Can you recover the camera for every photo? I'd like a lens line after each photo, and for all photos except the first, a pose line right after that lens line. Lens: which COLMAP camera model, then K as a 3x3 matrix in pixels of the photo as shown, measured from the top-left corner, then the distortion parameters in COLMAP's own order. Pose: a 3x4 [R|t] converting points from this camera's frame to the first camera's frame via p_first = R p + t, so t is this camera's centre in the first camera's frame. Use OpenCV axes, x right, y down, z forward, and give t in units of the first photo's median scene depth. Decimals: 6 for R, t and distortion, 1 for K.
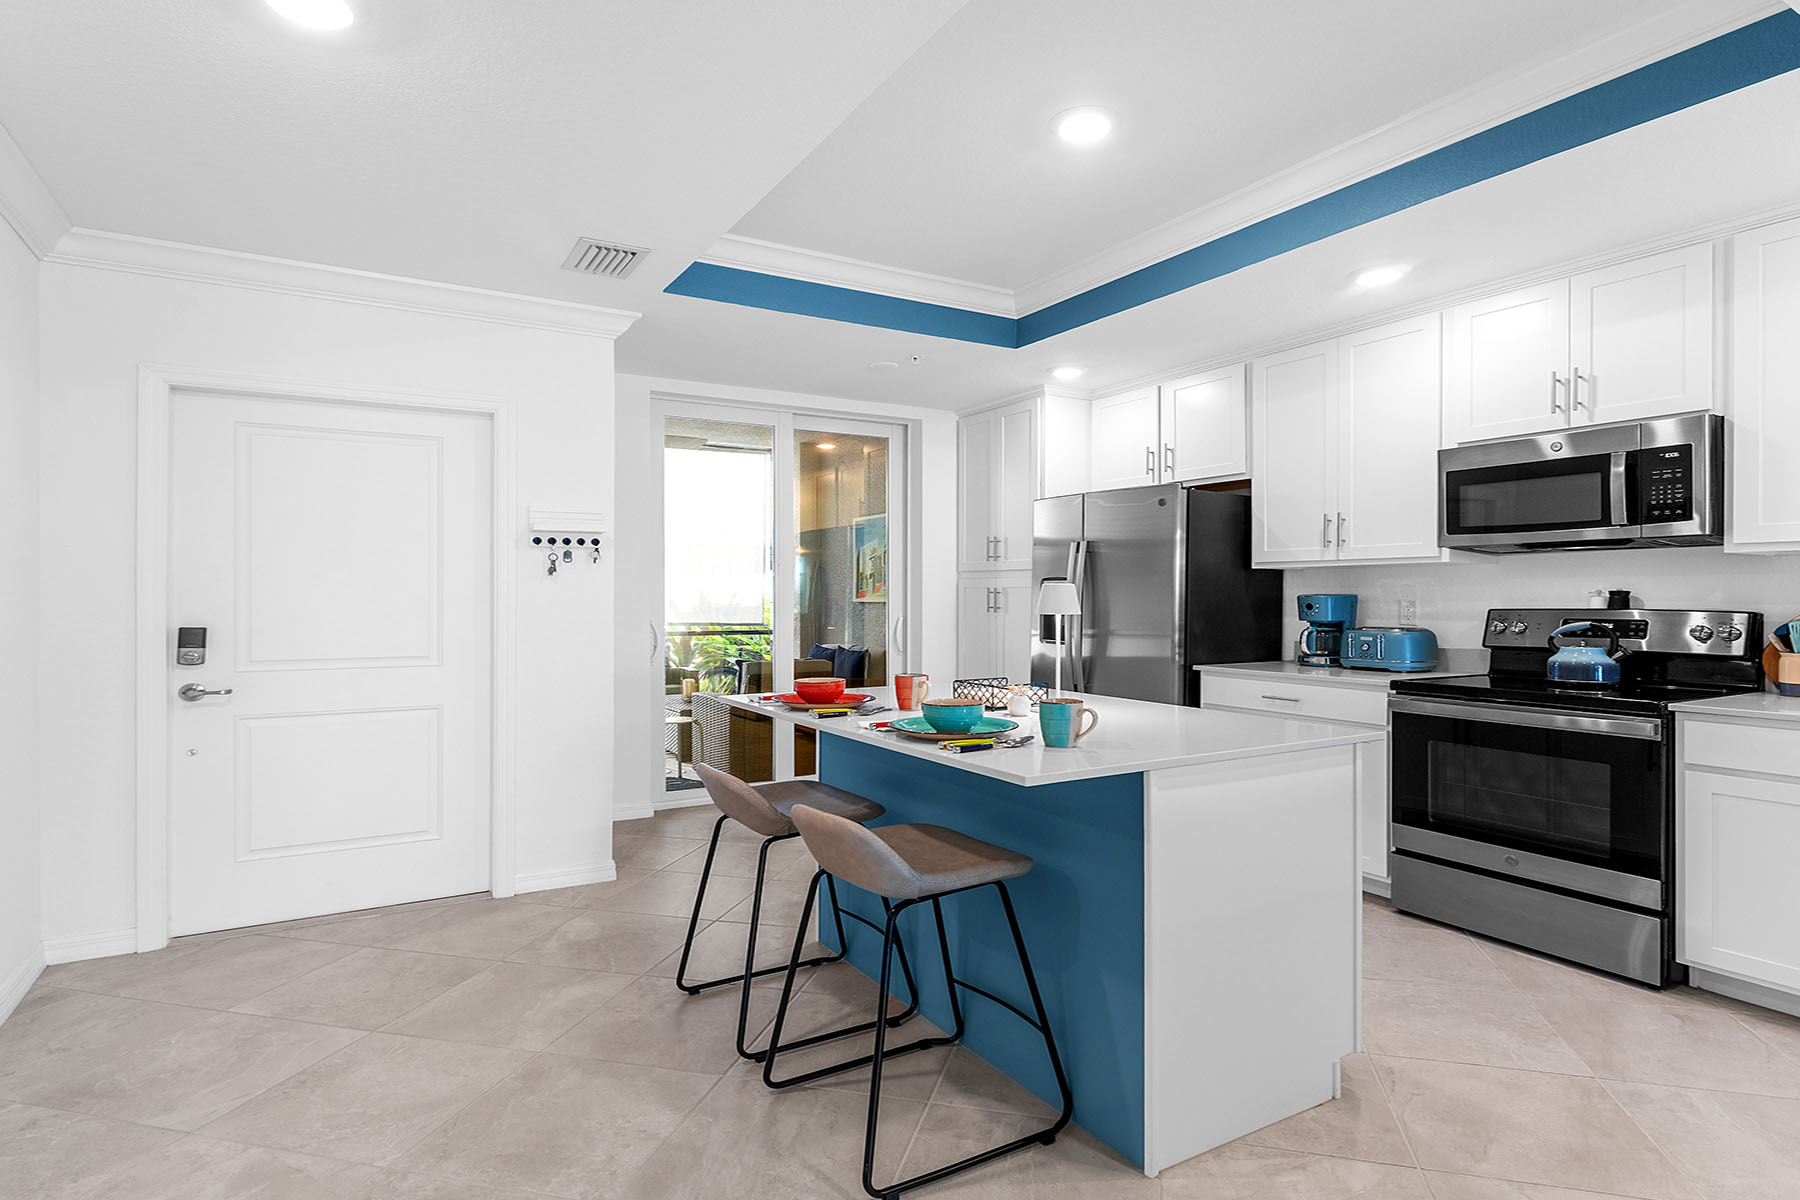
lens RADIAL K [[961.2, 0, 906.8], [0, 961.2, 591.8], [0, 0, 1]] dist [-0.001038, 0.001232]
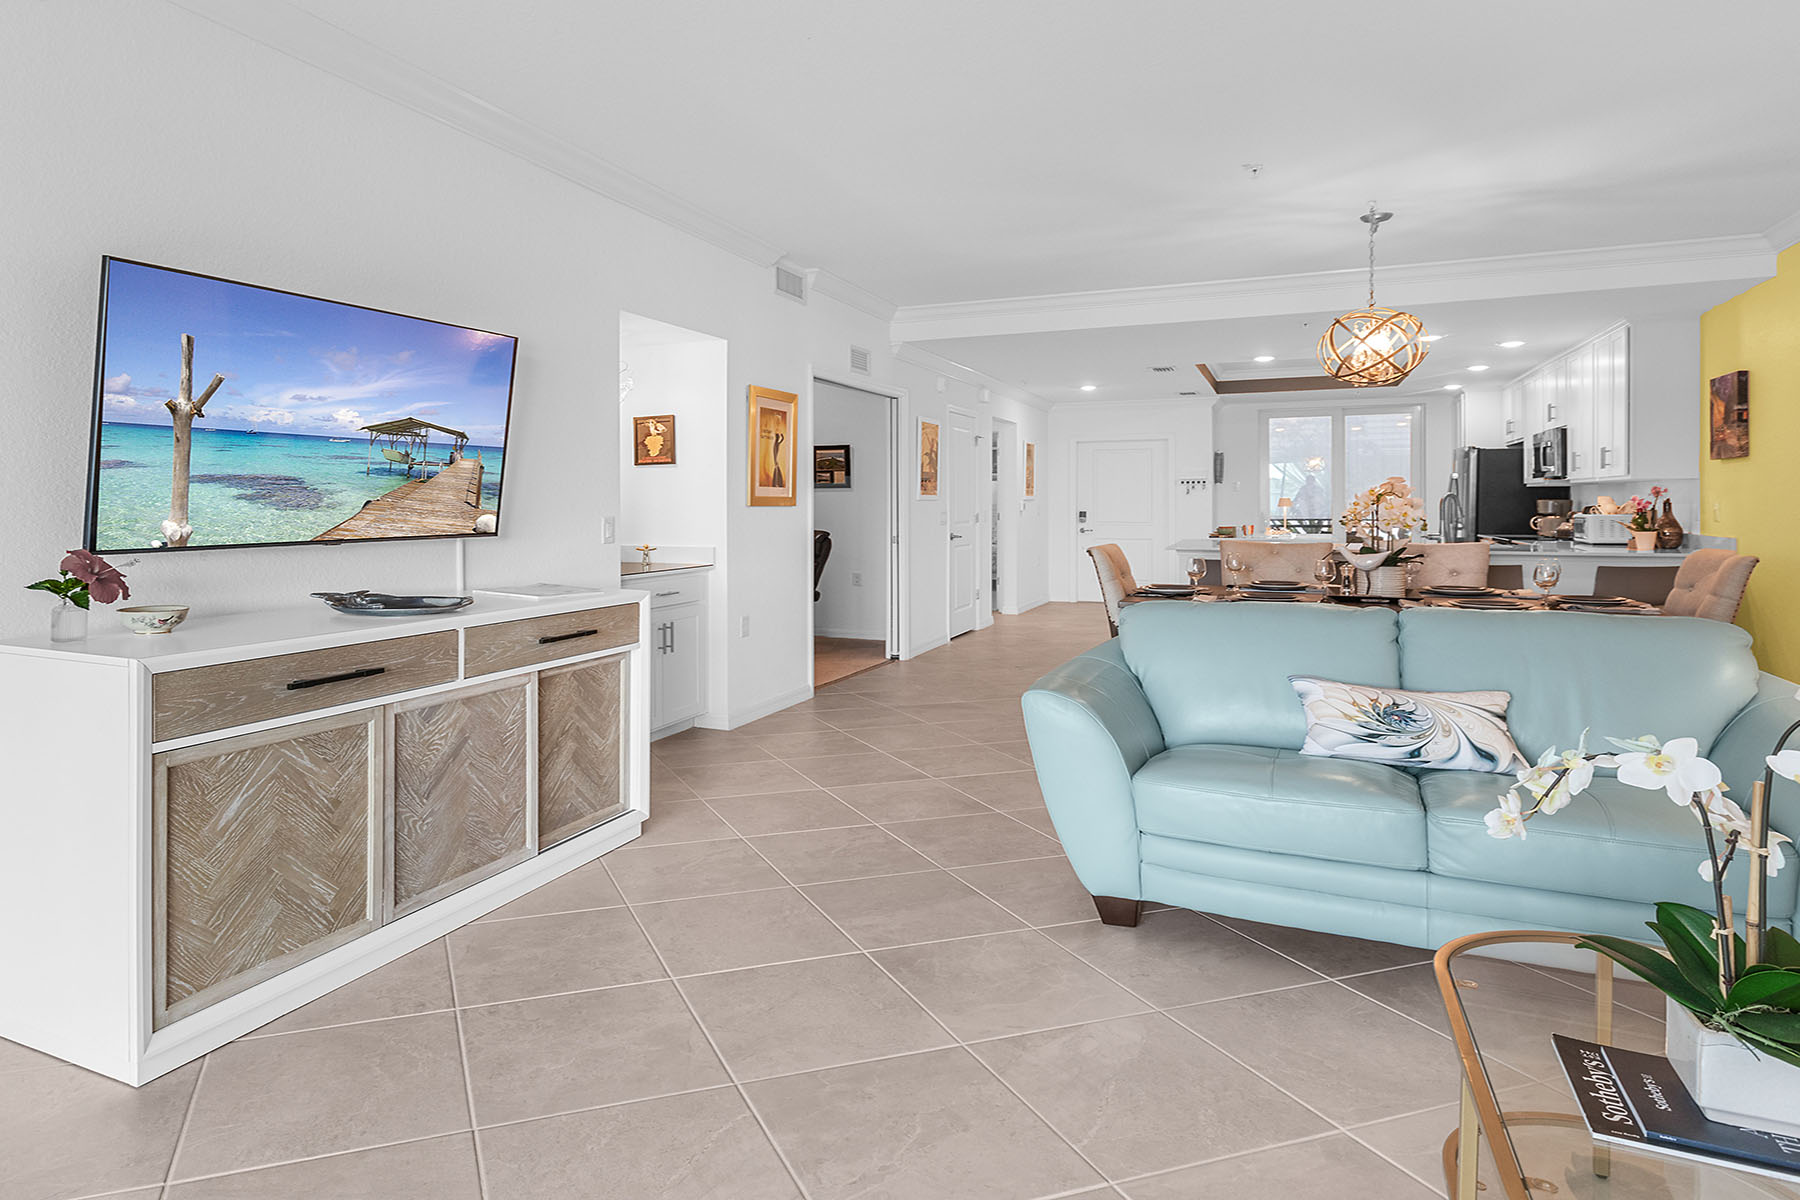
lens RADIAL K [[1093.6, 0, 747.3], [0, 1093.6, 509.9], [0, 0, 1]] dist [-0.001963, -0.001624]
pose [[0.544721, 0.002509, -0.838613, 1.856130], [0.006016, 0.999958, 0.006900, -0.001988], [0.838596, -0.008803, 0.544683, -2.105996]]
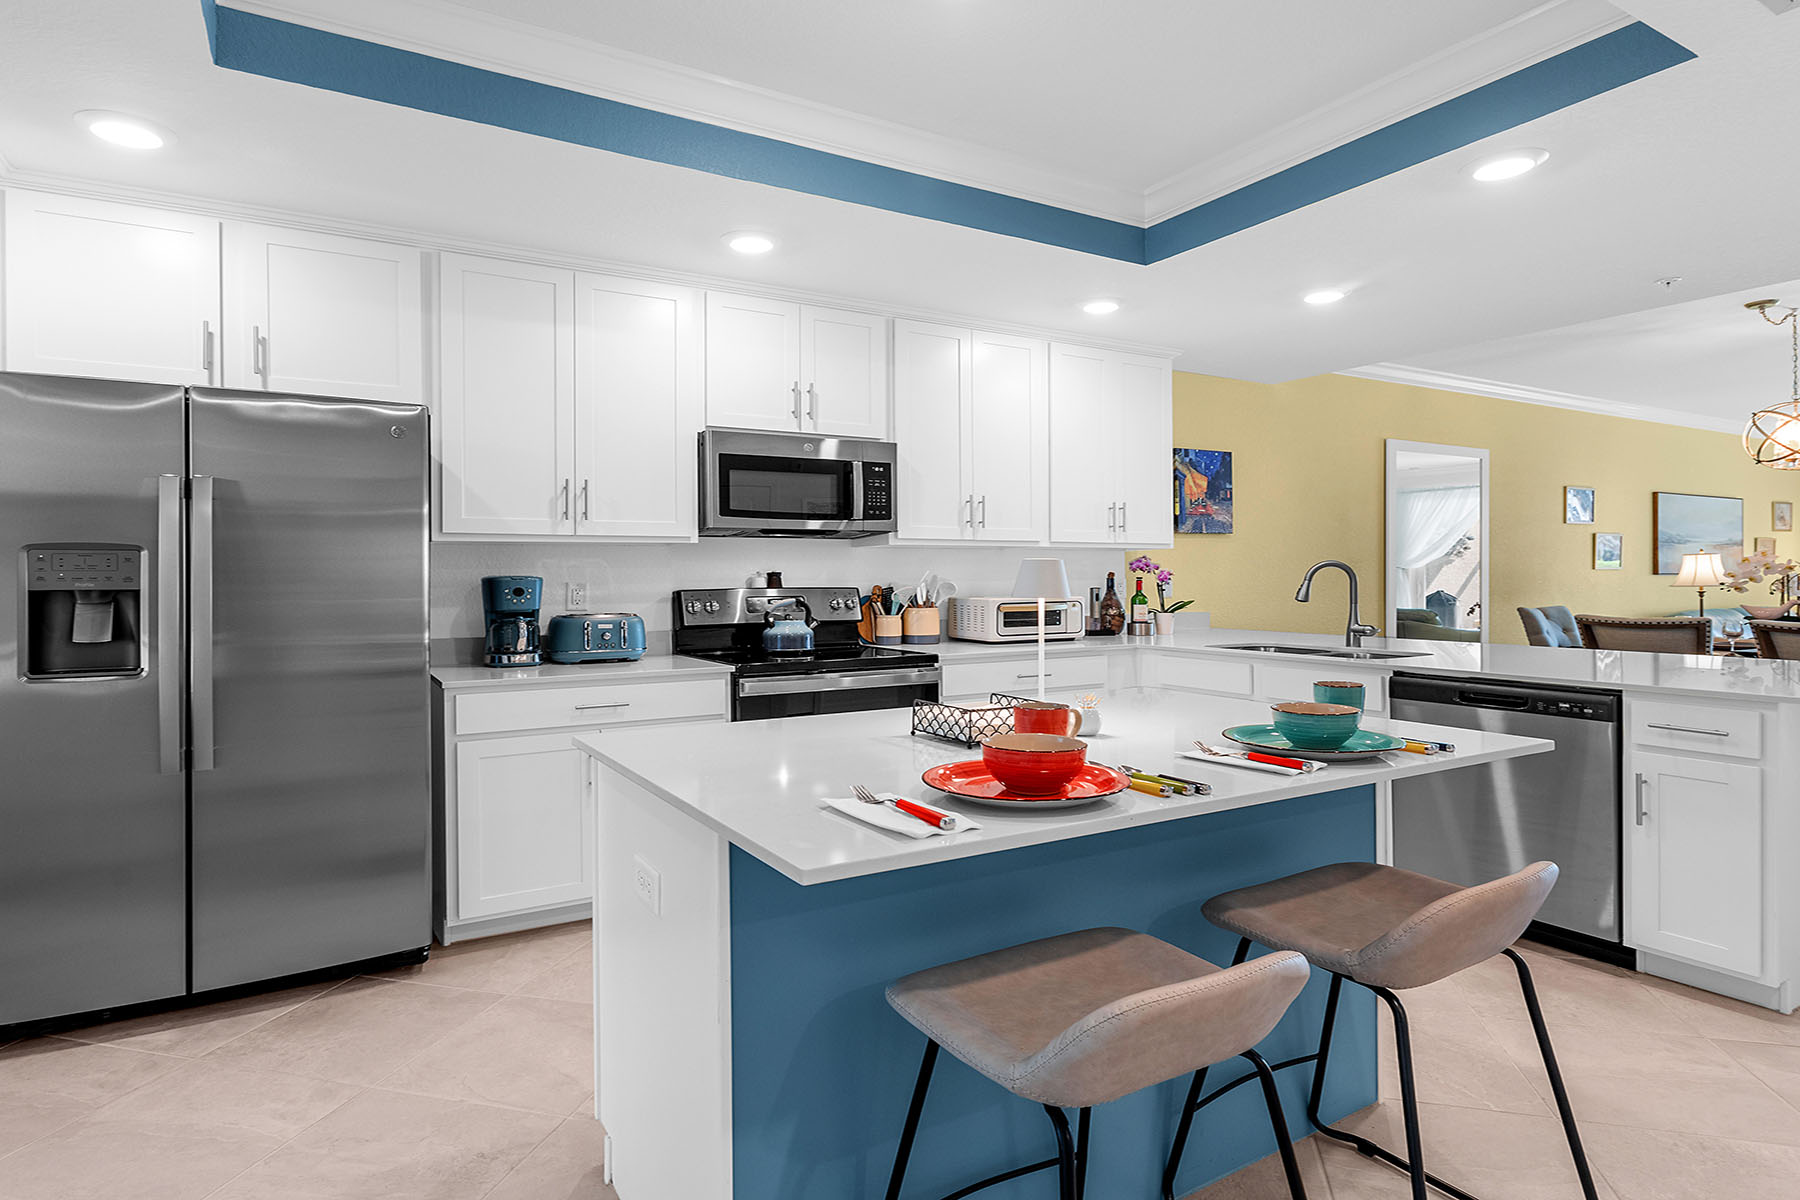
lens RADIAL K [[980.3, 0, 881.8], [0, 980.3, 570.2], [0, 0, 1]] dist [-0.000611, 0.000478]
pose [[0.004665, 0.005104, 0.999976, -0.503006], [0.002752, 0.999983, -0.005117, 0.003080], [-0.999985, 0.002776, 0.004651, 0.899210]]
